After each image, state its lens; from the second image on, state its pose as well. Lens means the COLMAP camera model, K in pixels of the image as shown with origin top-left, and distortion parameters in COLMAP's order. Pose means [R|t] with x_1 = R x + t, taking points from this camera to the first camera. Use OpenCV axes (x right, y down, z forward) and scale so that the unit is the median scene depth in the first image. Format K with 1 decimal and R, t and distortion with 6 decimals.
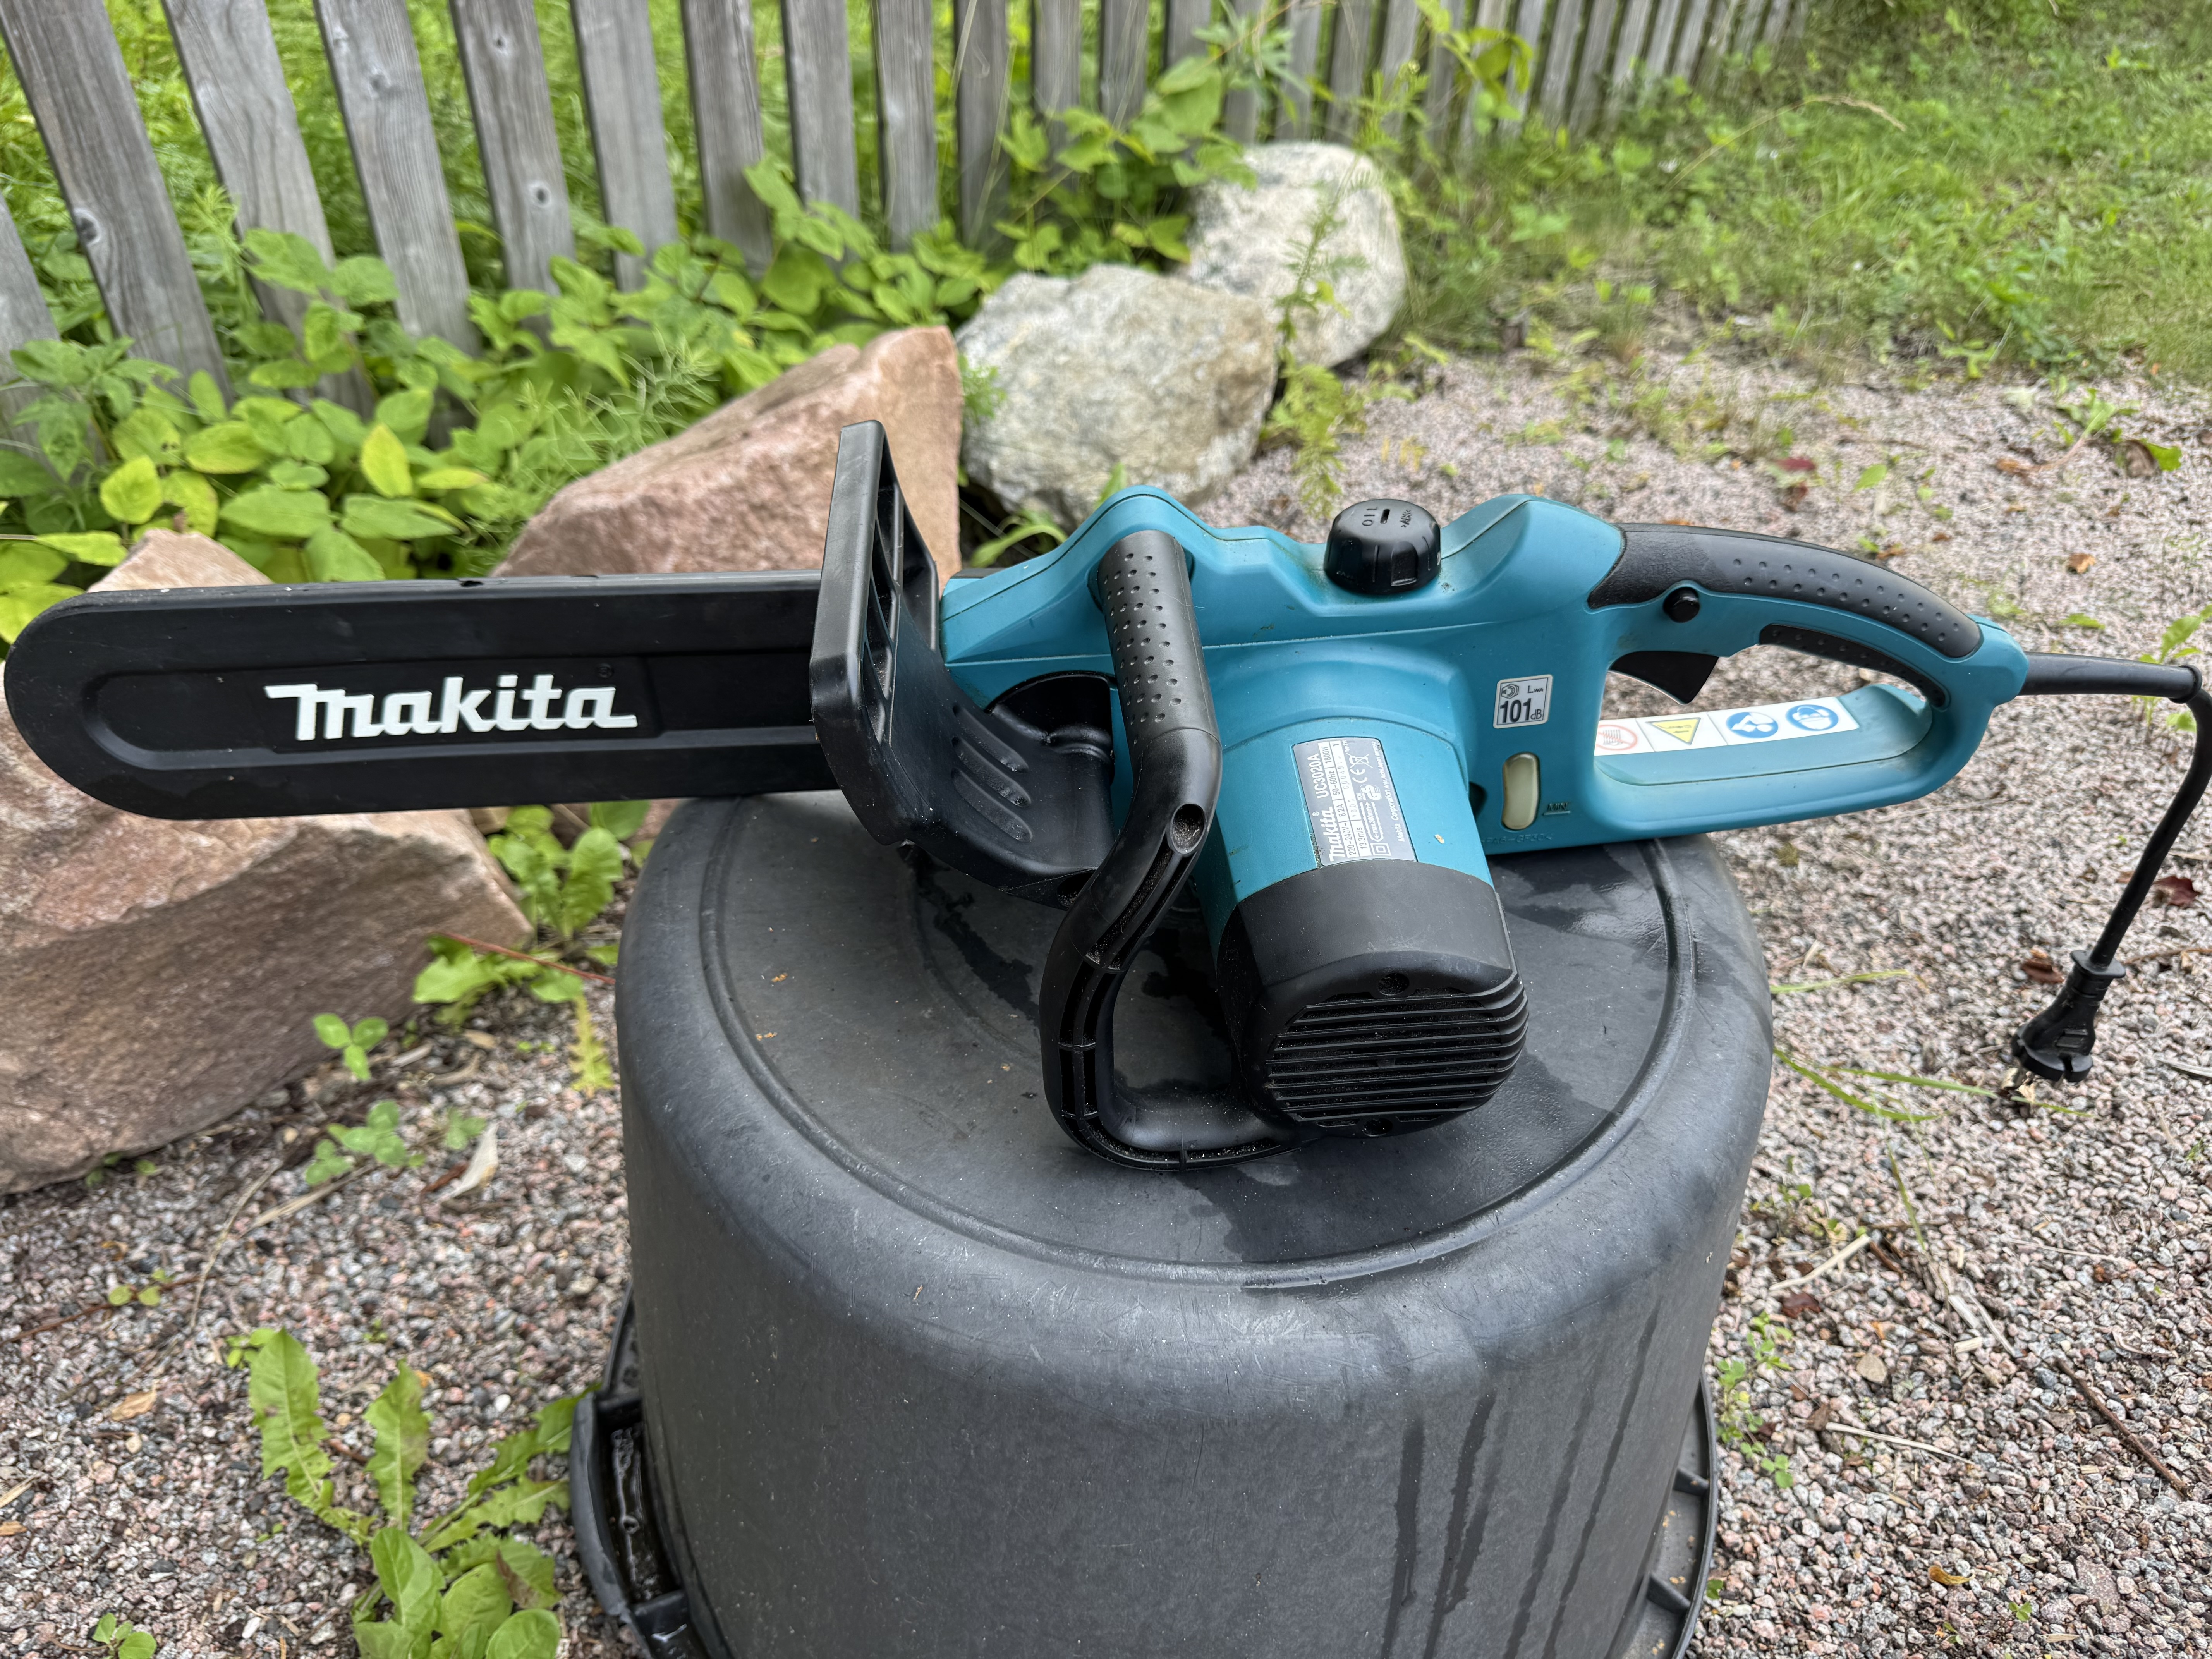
lens RADIAL K [[1560.1, 0, 1079.0], [0, 1560.1, 828.2], [0, 0, 1]] dist [-0.002802, 0.007402]
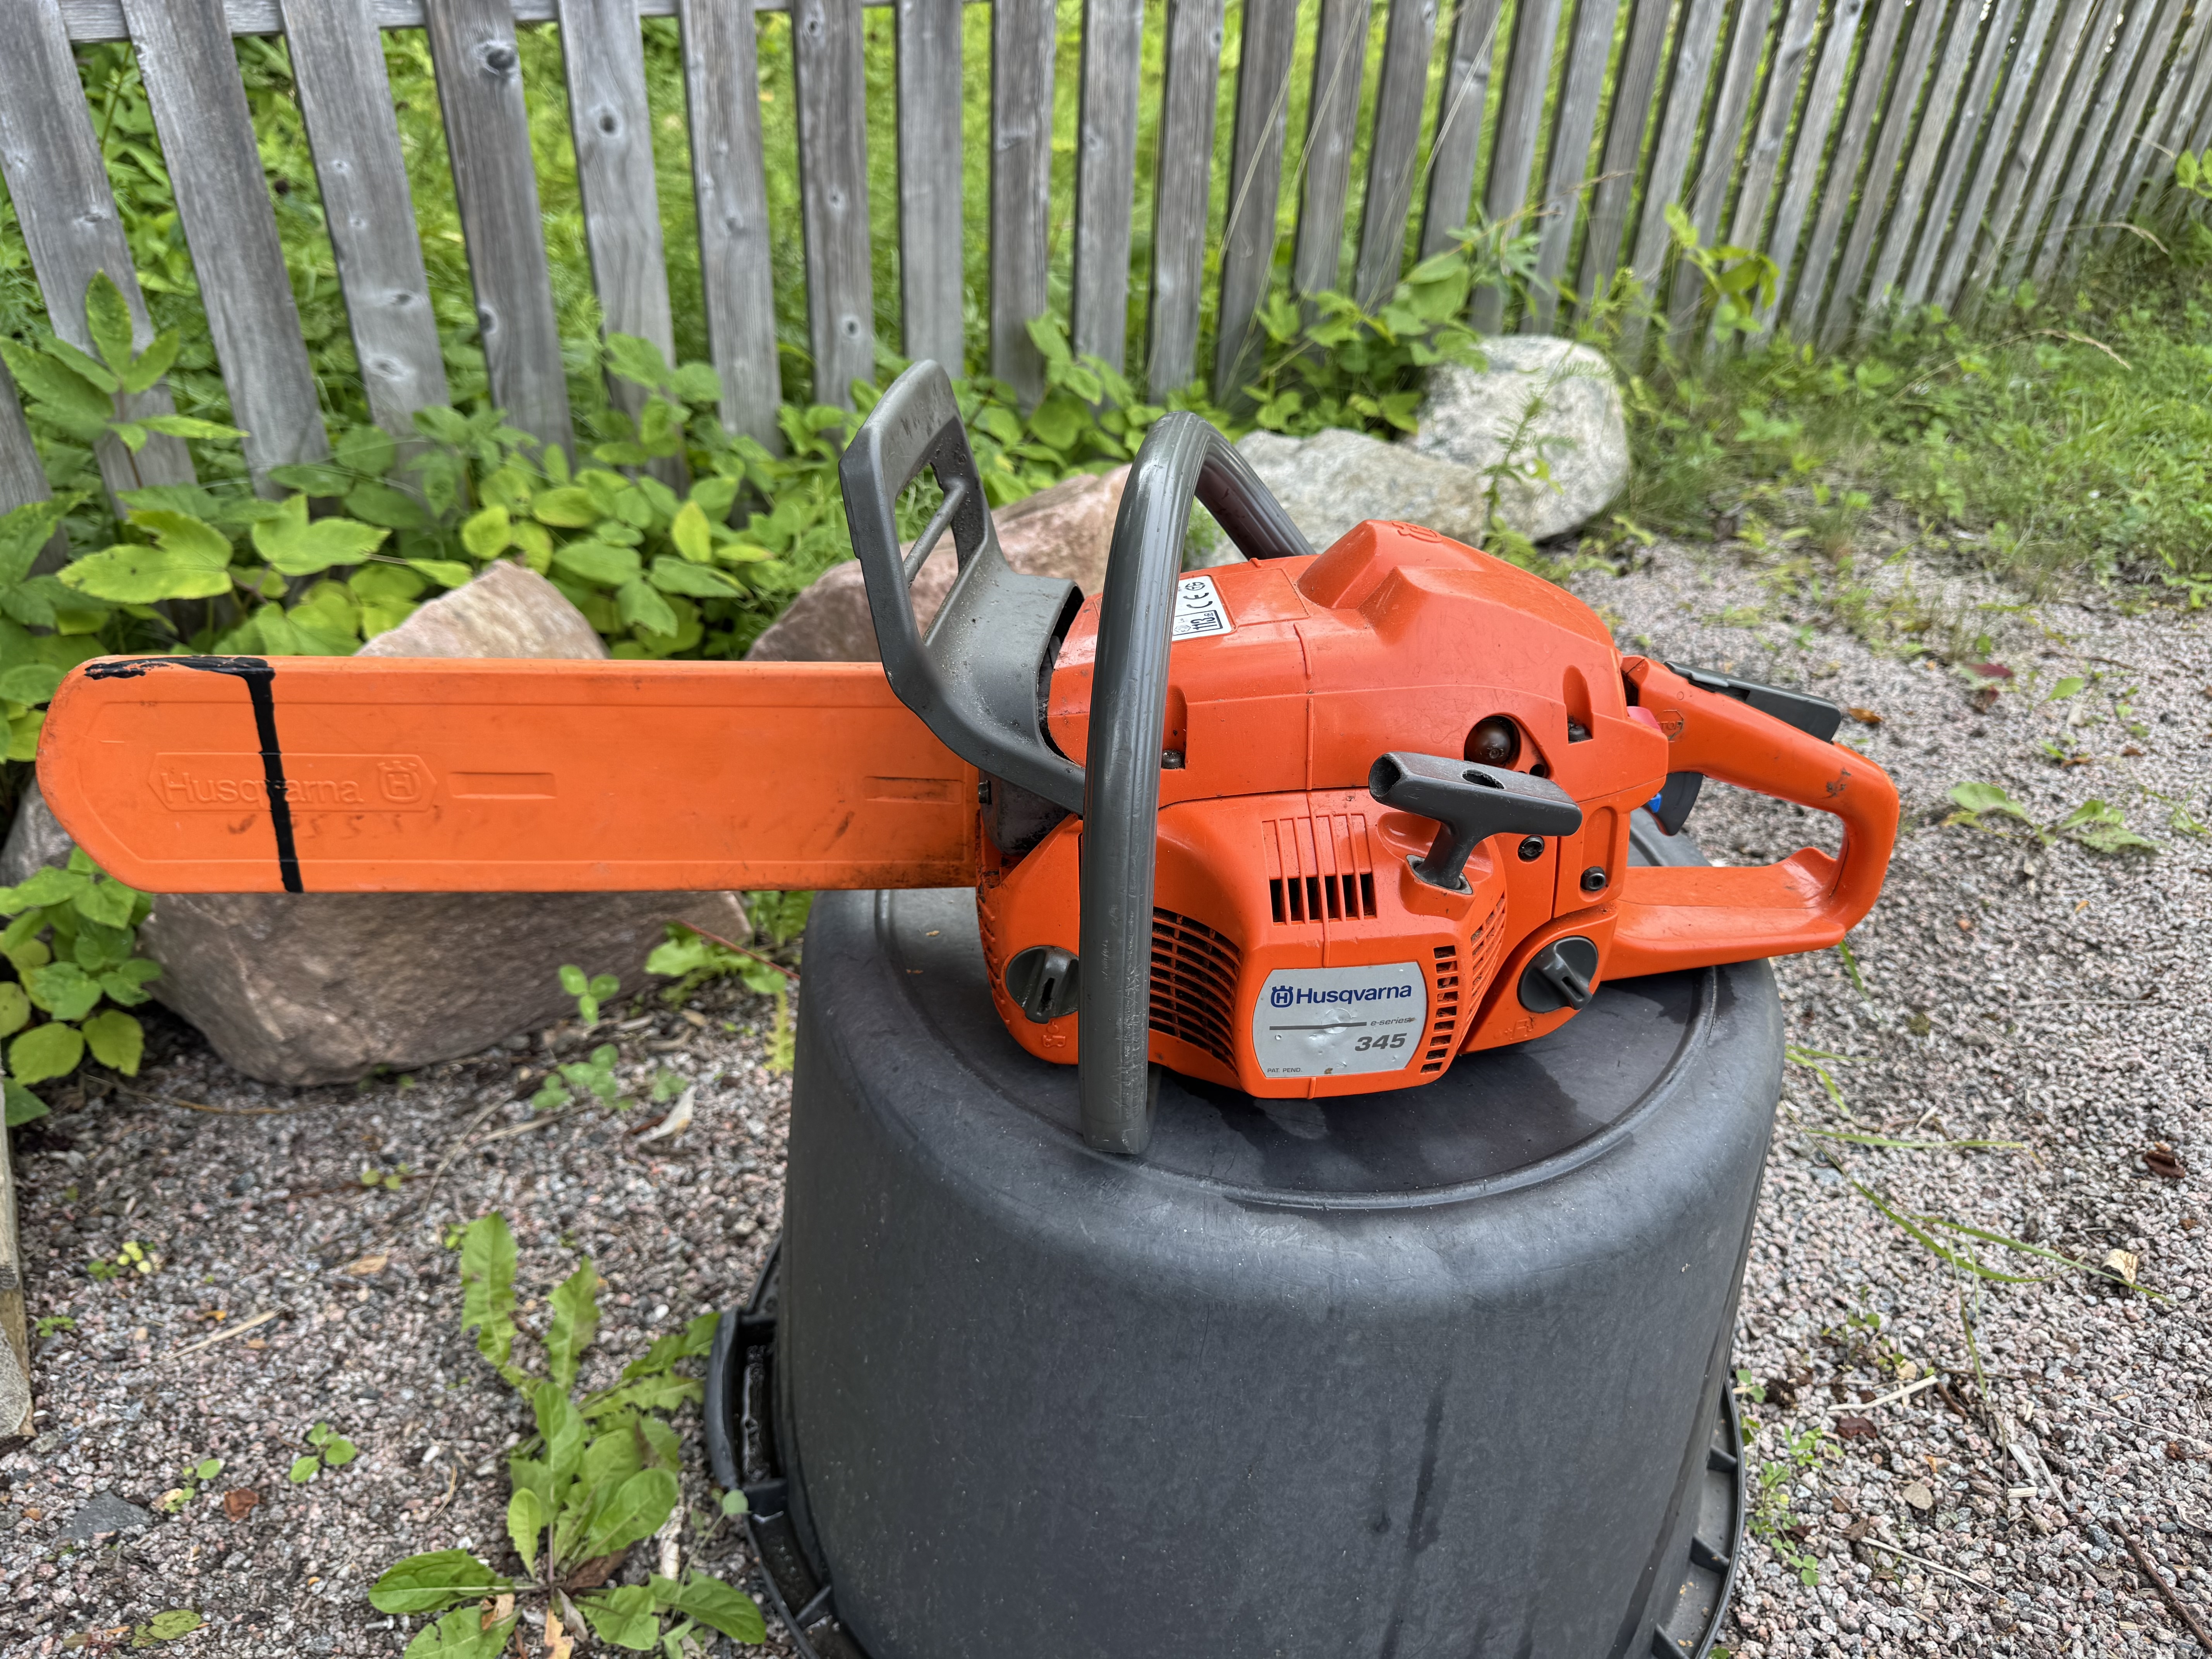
lens RADIAL K [[1538.0, 0, 1106.0], [0, 1538.0, 829.5], [0, 0, 1]] dist [0.033648, -0.026596]
pose [[0.984467, 0.116508, -0.131344, 0.056209], [-0.128887, 0.987563, -0.090038, 0.065468], [0.119221, 0.105568, 0.987239, -0.115721]]
